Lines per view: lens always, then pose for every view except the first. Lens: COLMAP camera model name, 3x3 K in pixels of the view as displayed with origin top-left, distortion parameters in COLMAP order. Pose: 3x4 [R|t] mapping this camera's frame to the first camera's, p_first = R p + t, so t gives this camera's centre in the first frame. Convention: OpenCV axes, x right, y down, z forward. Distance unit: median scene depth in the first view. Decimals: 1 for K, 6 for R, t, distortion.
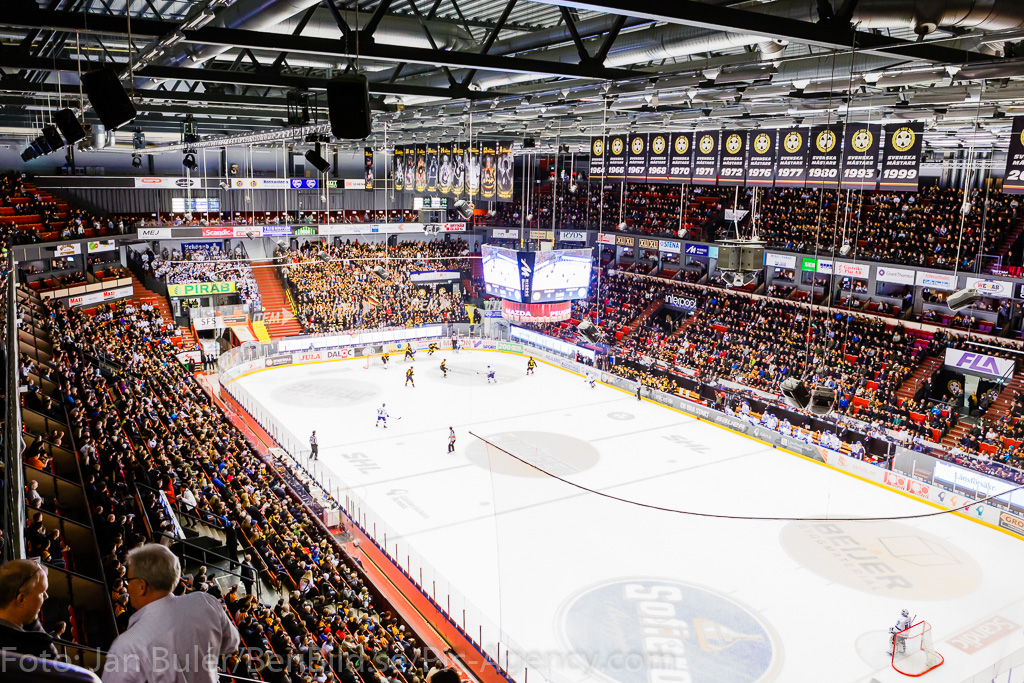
lens RADIAL K [[788.1, 0, 511.5], [0, 788.1, 339.4], [0, 0, 1]] dist [-0.003949, 0.003443]
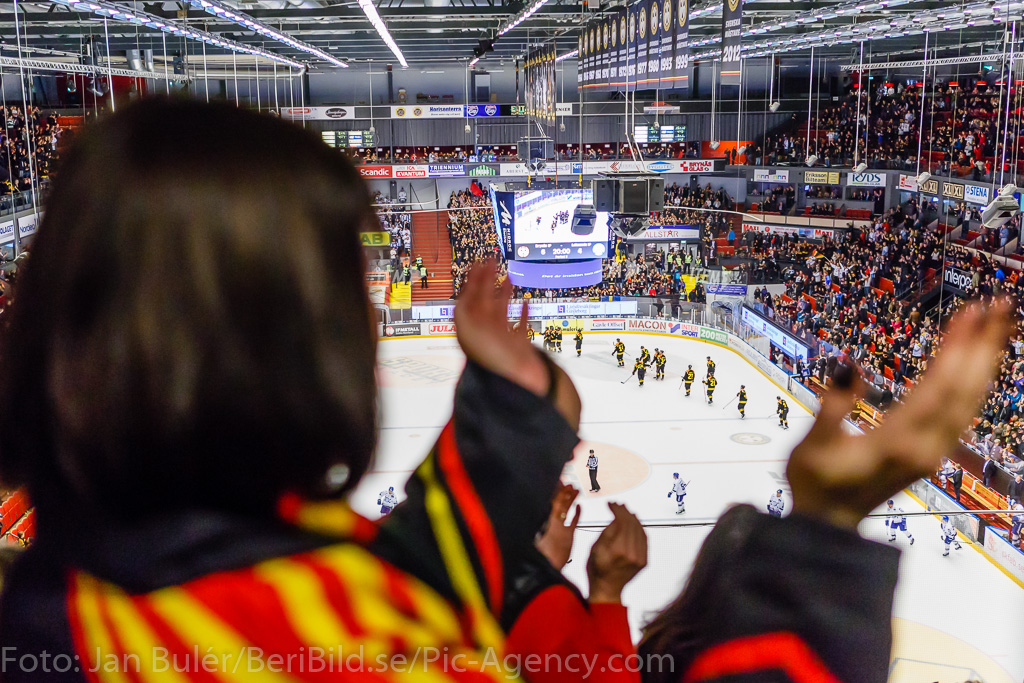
lens RADIAL K [[1094.0, 0, 510.6], [0, 1094.0, 342.0], [0, 0, 1]] dist [-0.000852, 0.000000]
pose [[0.882830, 0.071959, -0.464149, 0.298414], [-0.067259, 0.997378, 0.026698, 0.001754], [0.464853, 0.007648, 0.885355, 0.050097]]
